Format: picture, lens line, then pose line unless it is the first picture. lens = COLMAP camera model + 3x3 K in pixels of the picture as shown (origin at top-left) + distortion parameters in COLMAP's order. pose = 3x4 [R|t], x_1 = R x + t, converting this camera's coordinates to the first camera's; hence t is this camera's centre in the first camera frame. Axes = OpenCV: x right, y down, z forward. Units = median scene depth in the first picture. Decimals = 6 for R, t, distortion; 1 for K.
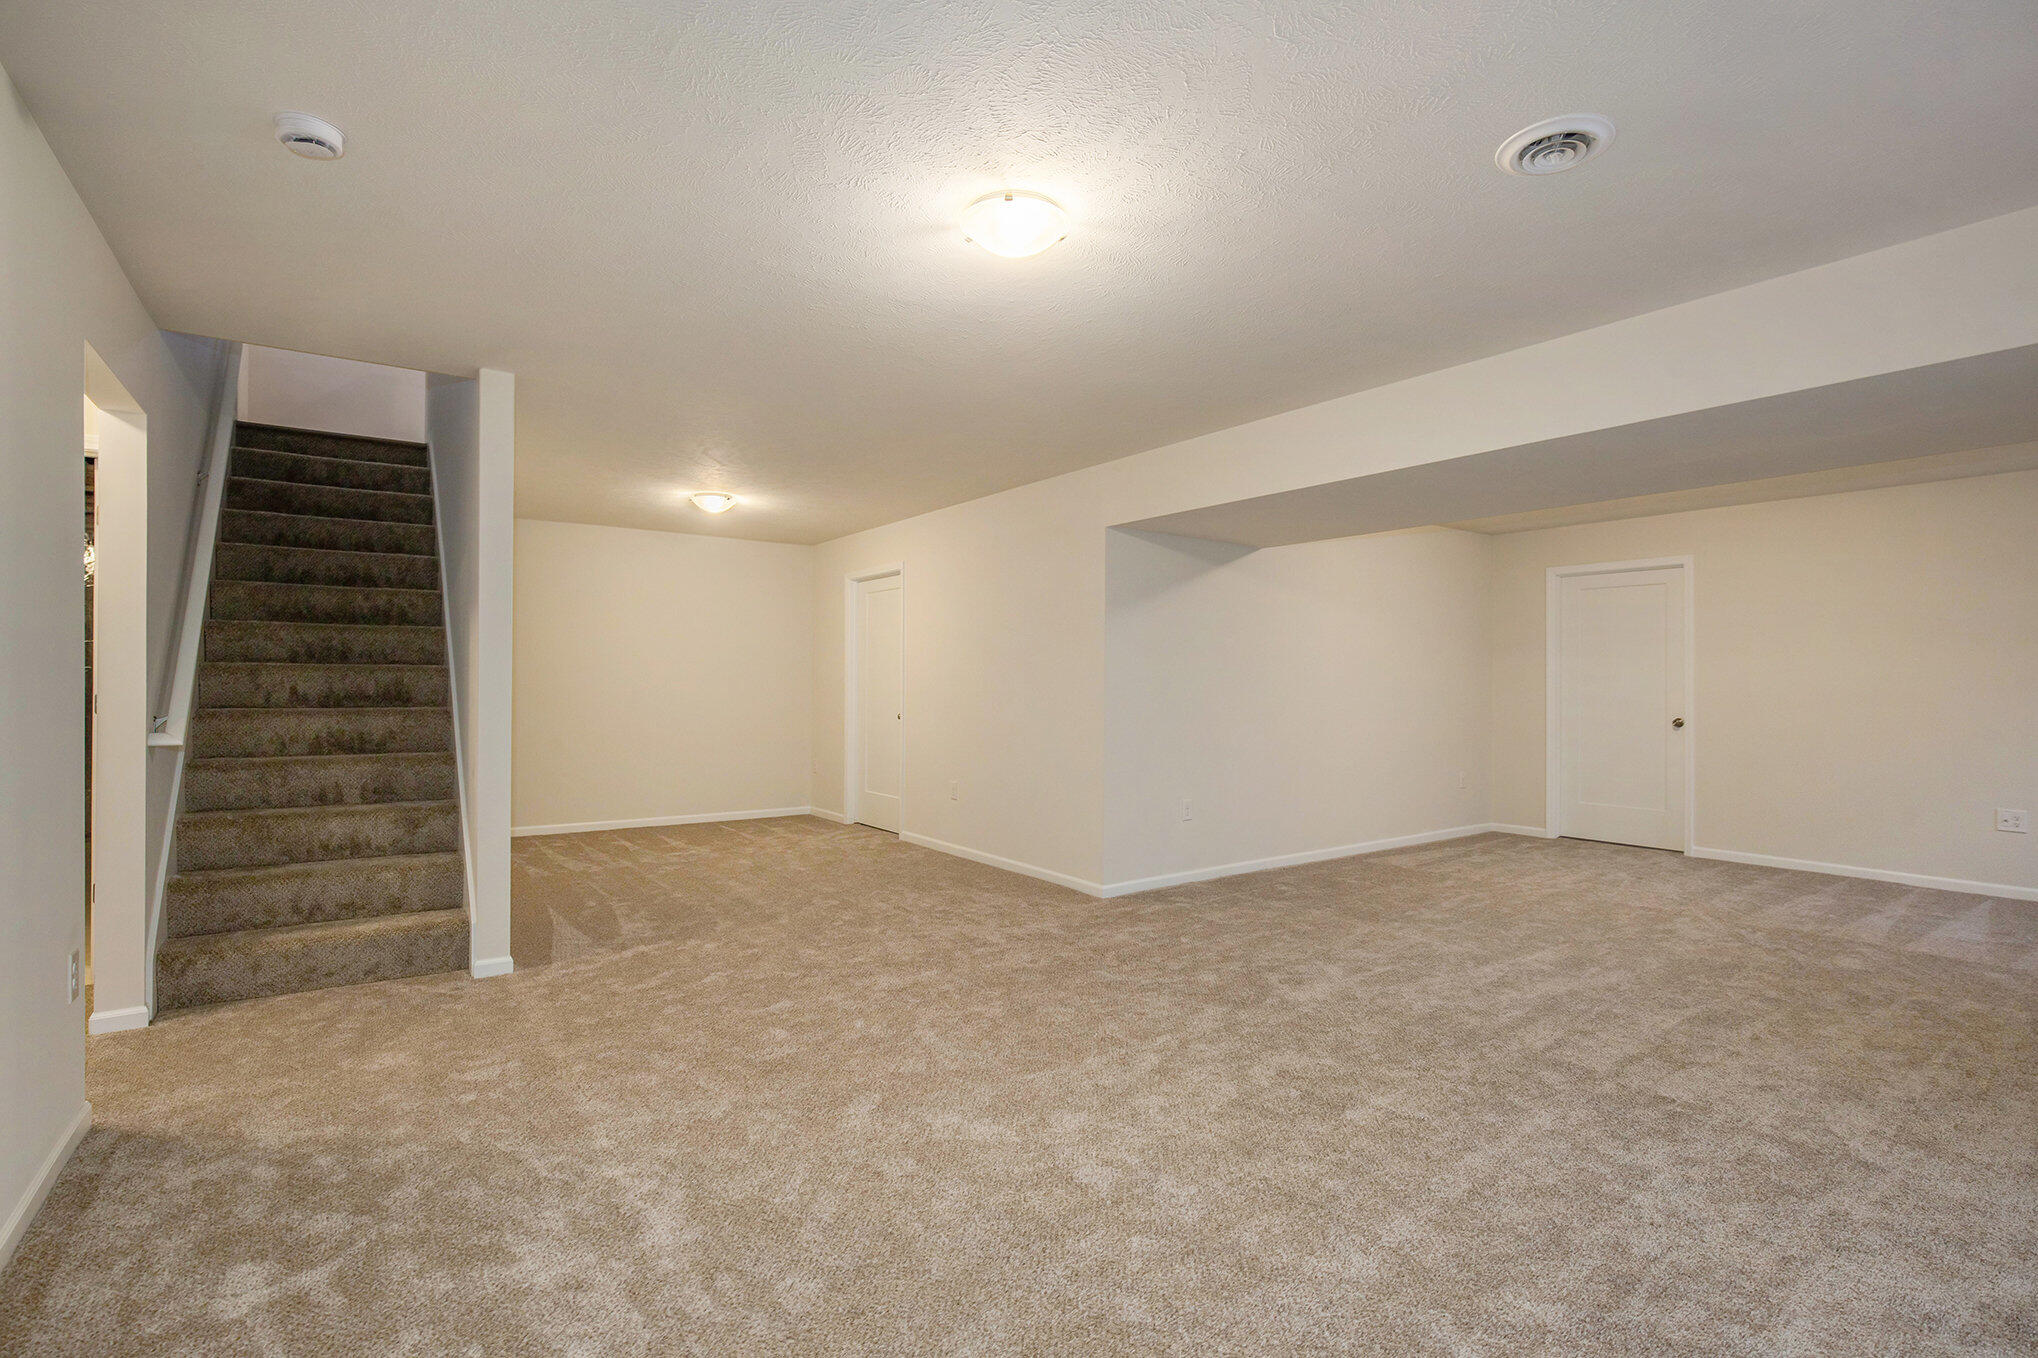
lens RADIAL K [[945.0, 0, 1019.0], [0, 945.0, 679.0], [0, 0, 1]] dist [-0.001409, -0.000353]
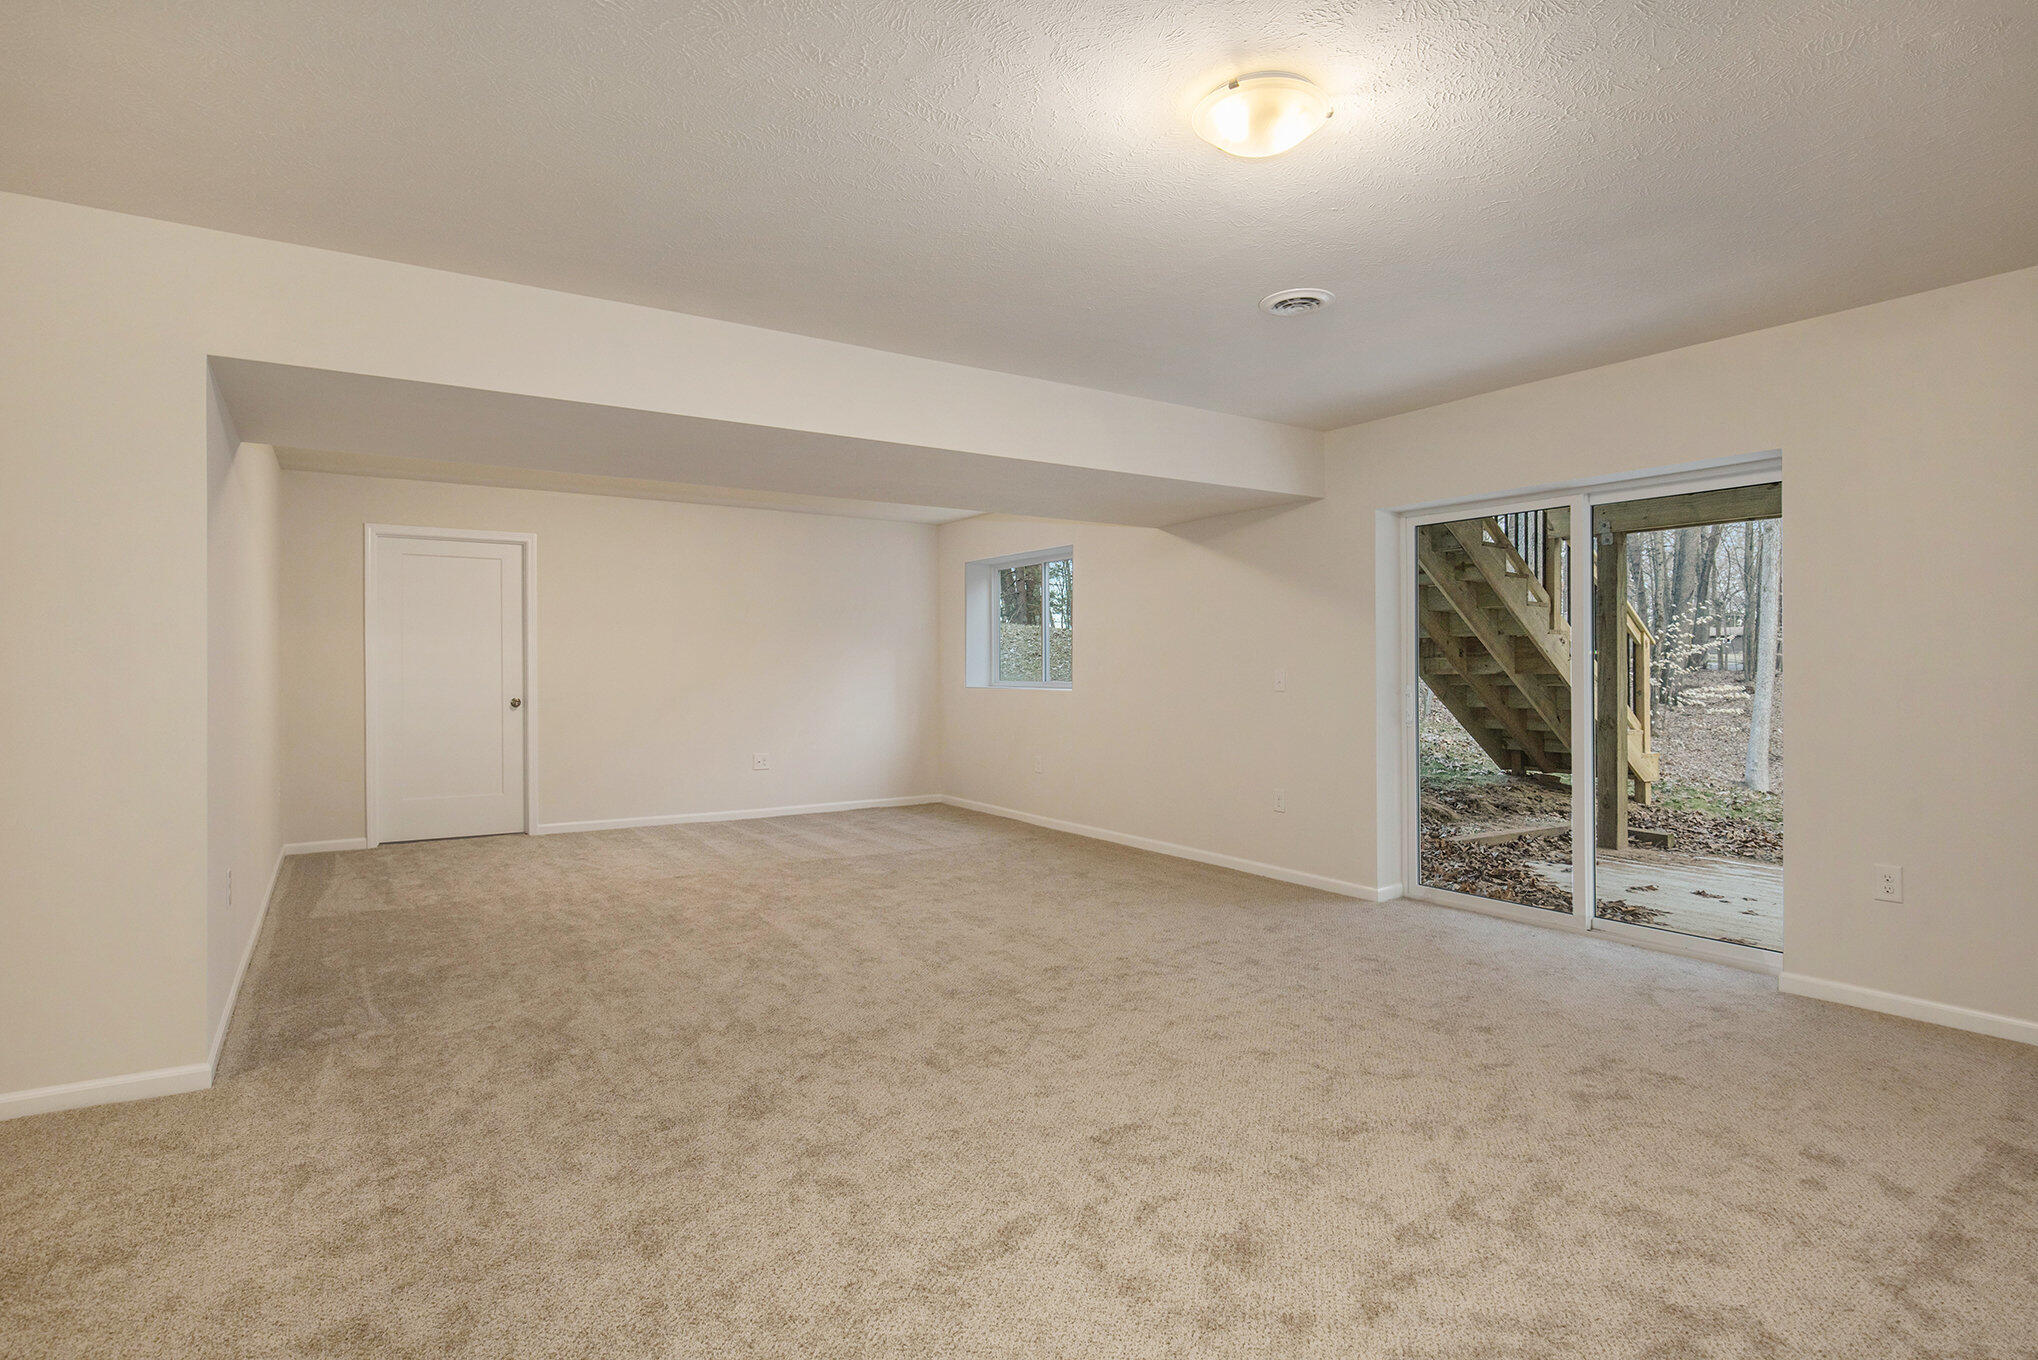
lens RADIAL K [[1004.2, 0, 1019.0], [0, 1004.2, 680.0], [0, 0, 1]] dist [0.002871, 0.000503]
pose [[0.061445, -0.014770, 0.998001, -0.523884], [-0.006636, 0.999862, 0.015206, 0.004962], [-0.998088, -0.007557, 0.061338, 0.676395]]
